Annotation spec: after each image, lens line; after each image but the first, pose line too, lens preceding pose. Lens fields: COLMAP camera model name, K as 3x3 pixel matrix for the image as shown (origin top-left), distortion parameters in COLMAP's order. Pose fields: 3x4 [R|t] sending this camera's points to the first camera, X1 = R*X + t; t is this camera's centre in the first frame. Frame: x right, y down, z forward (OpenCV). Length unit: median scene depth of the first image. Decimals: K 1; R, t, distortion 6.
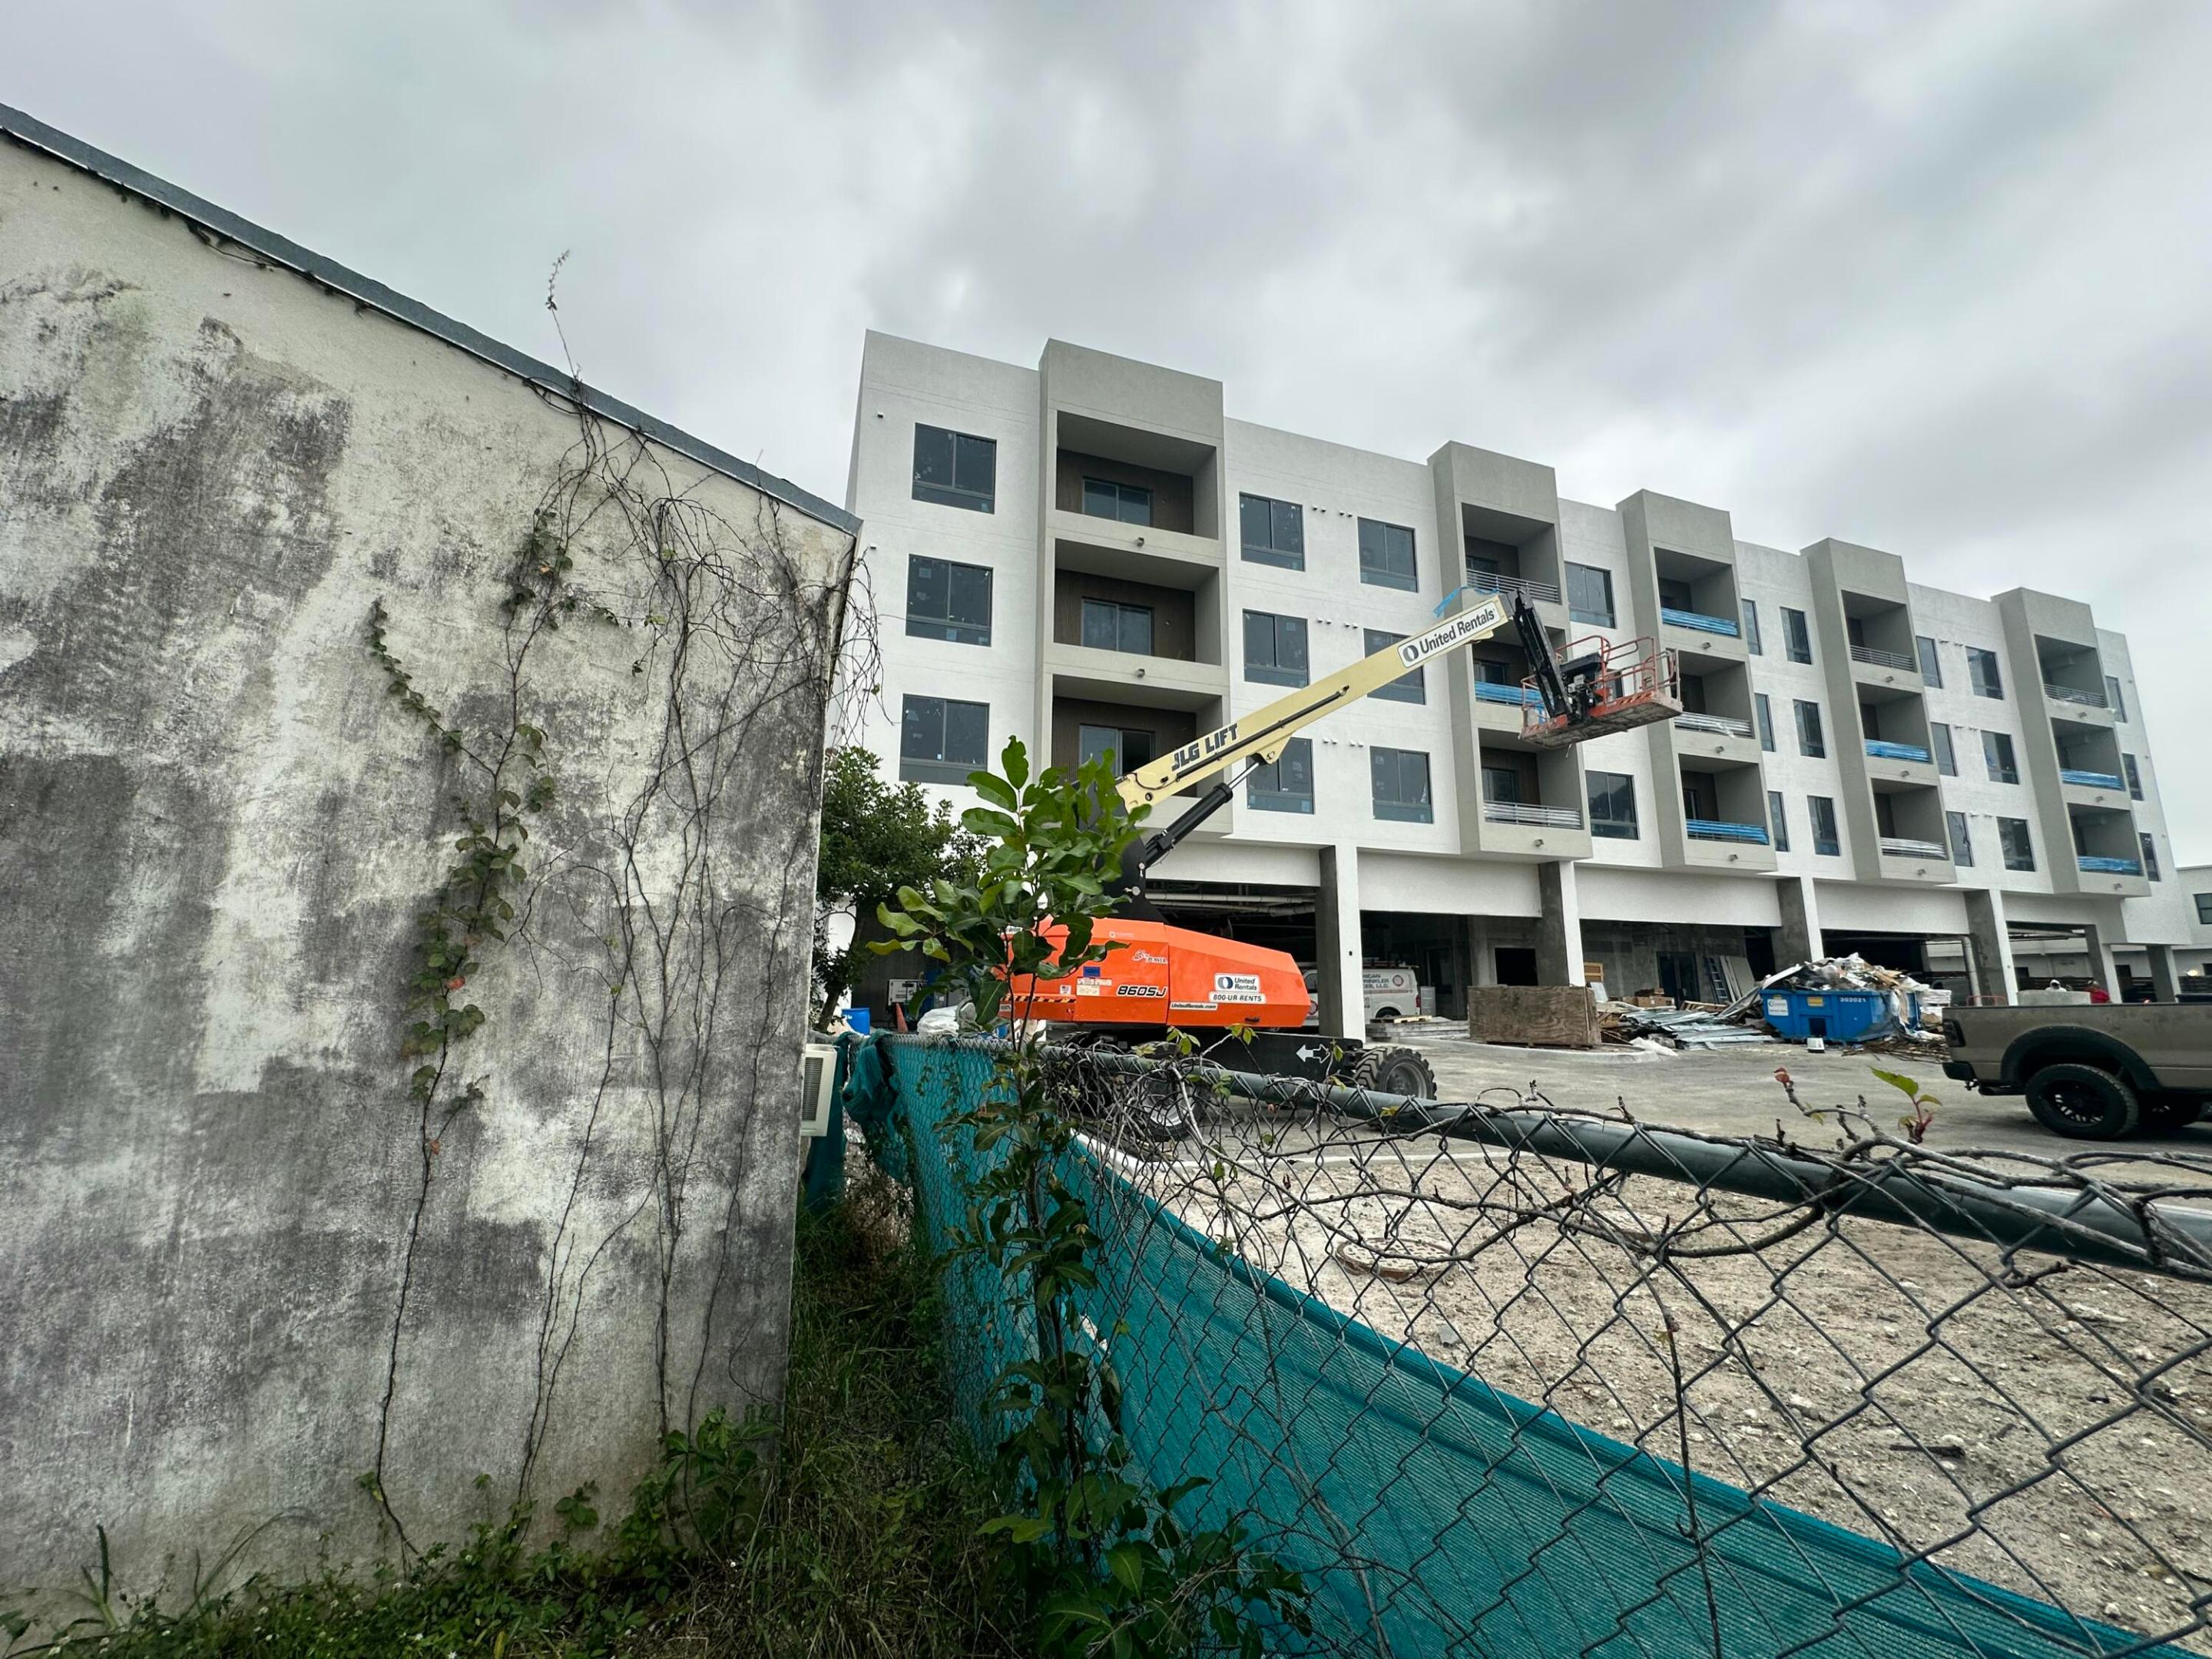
lens RADIAL K [[883.9, 0, 1102.6], [0, 883.9, 829.0], [0, 0, 1]] dist [-0.002317, 0.000657]
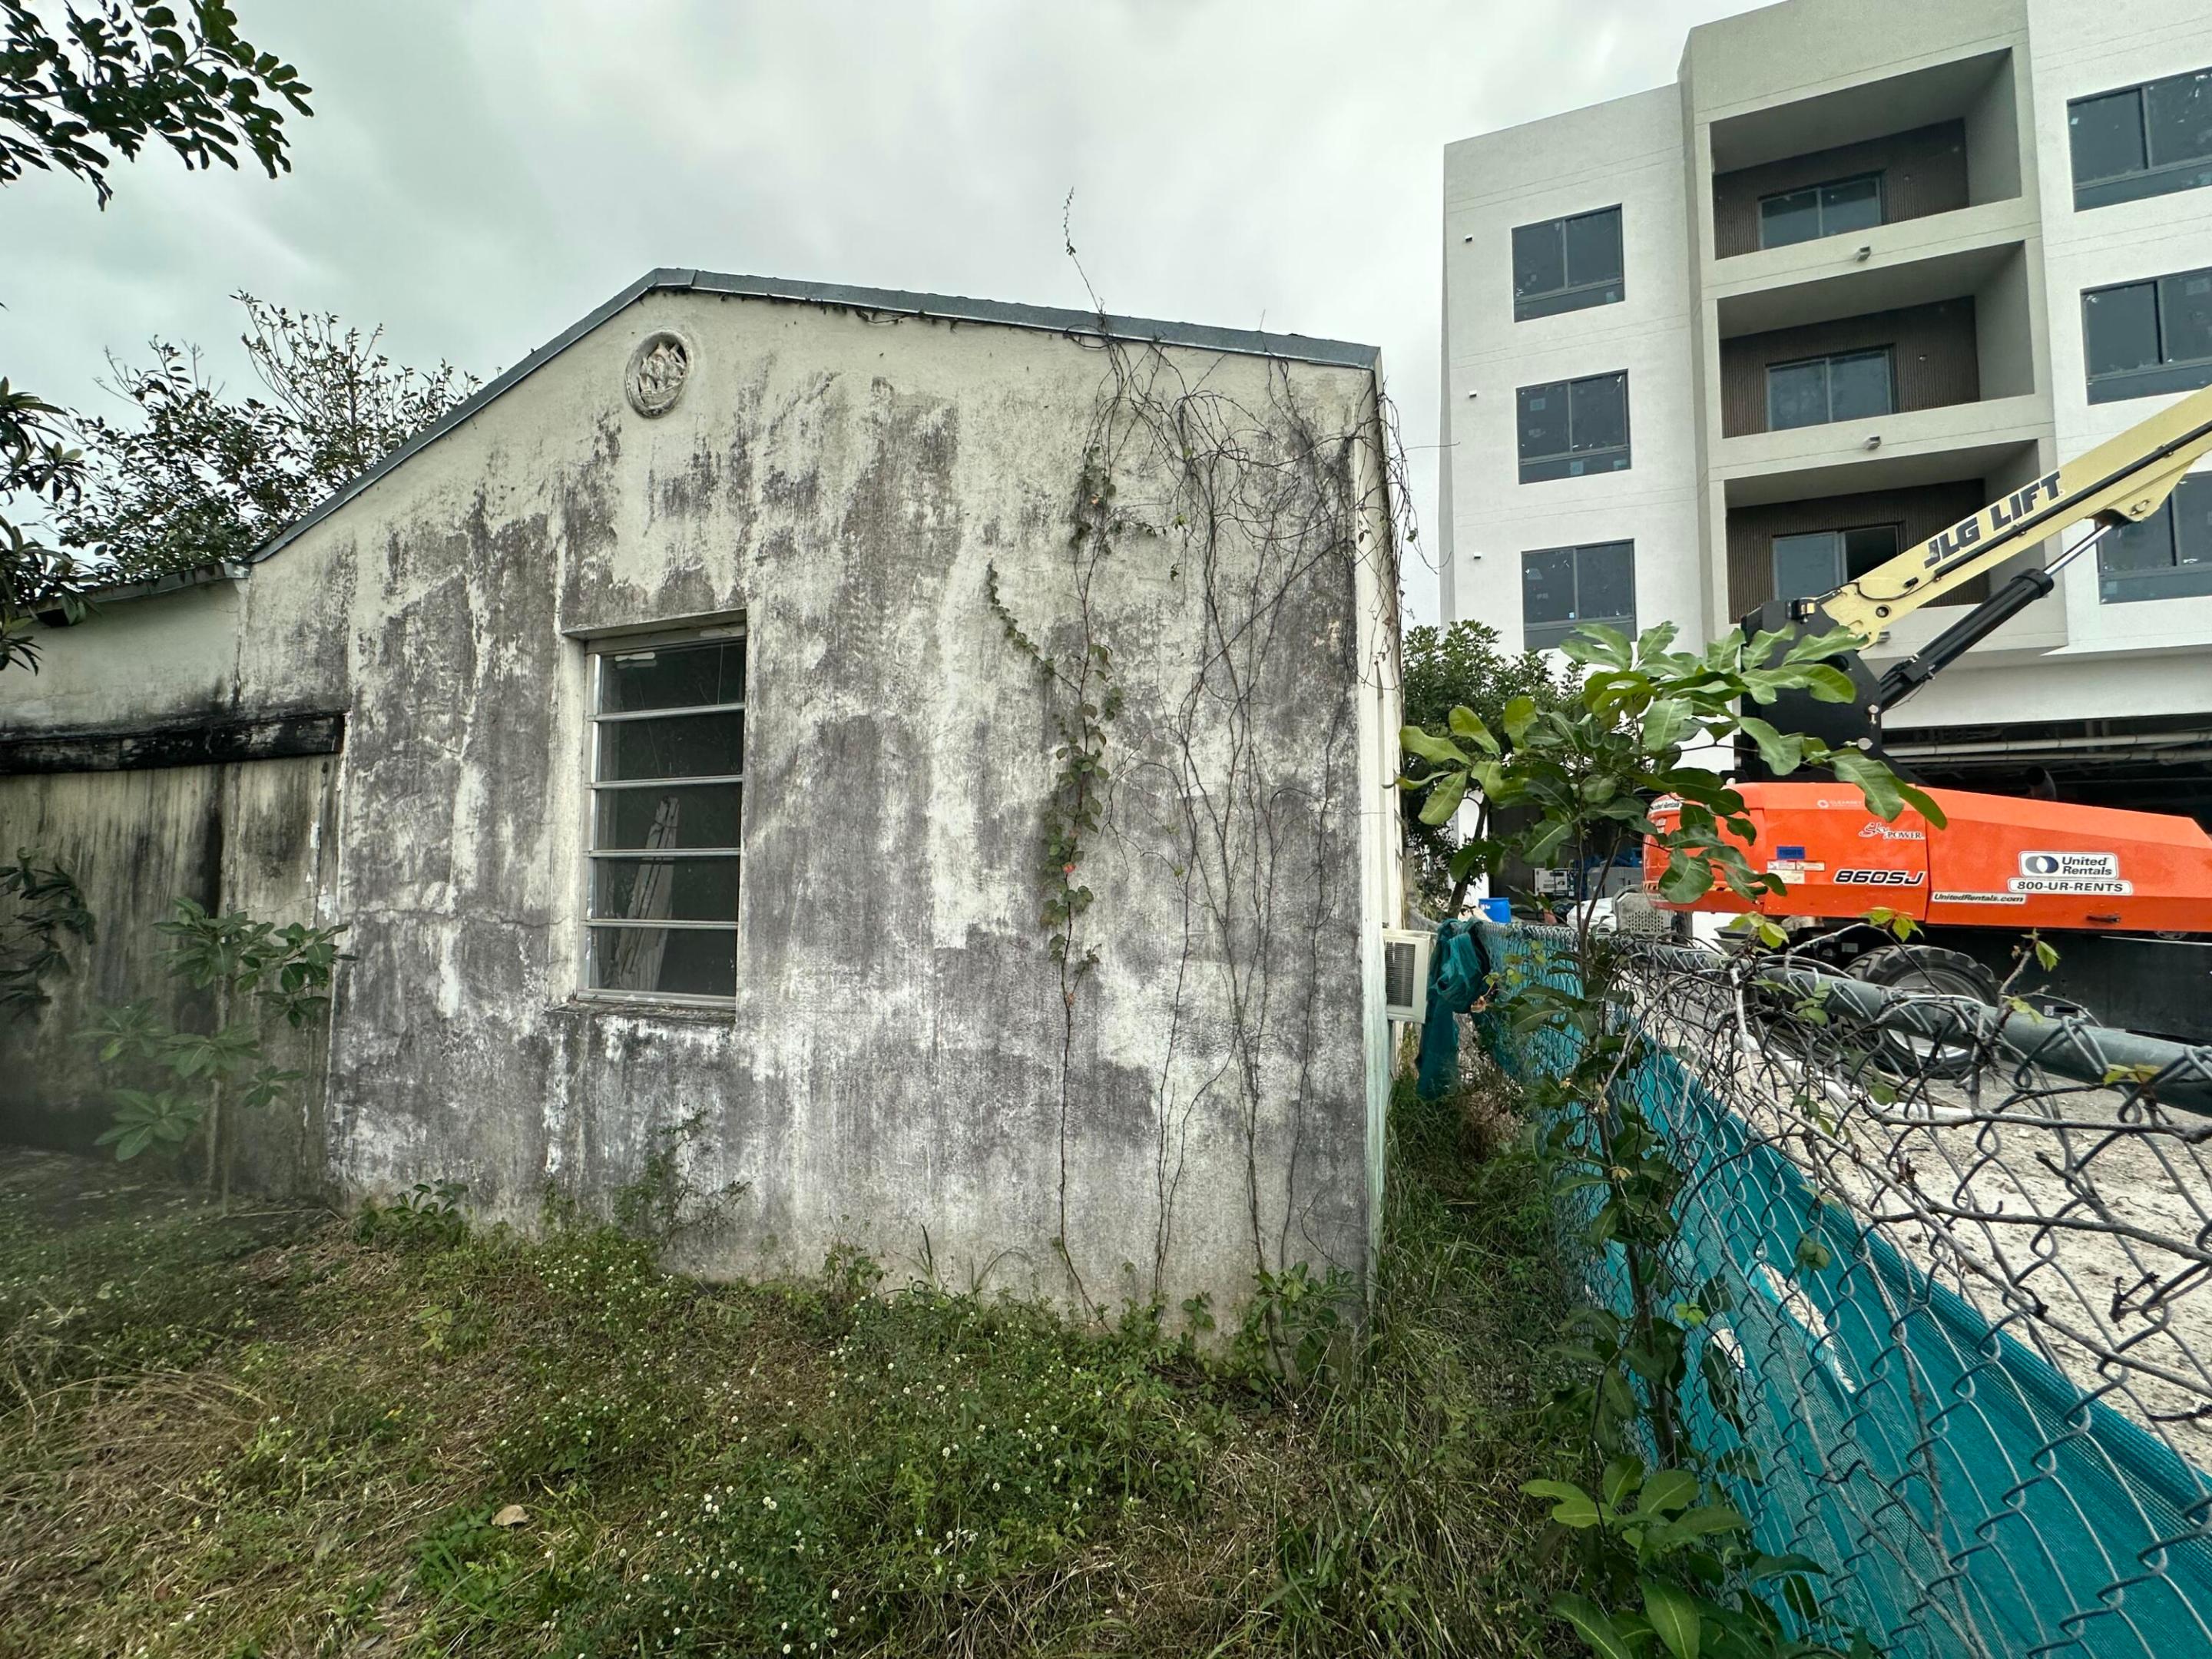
lens RADIAL K [[883.9, 0, 1102.6], [0, 883.9, 829.0], [0, 0, 1]] dist [-0.002317, 0.000657]
pose [[0.767075, -0.040607, -0.640271, 0.074049], [0.118009, 0.989897, 0.078599, 0.029738], [0.630611, -0.135849, 0.764117, 0.105534]]
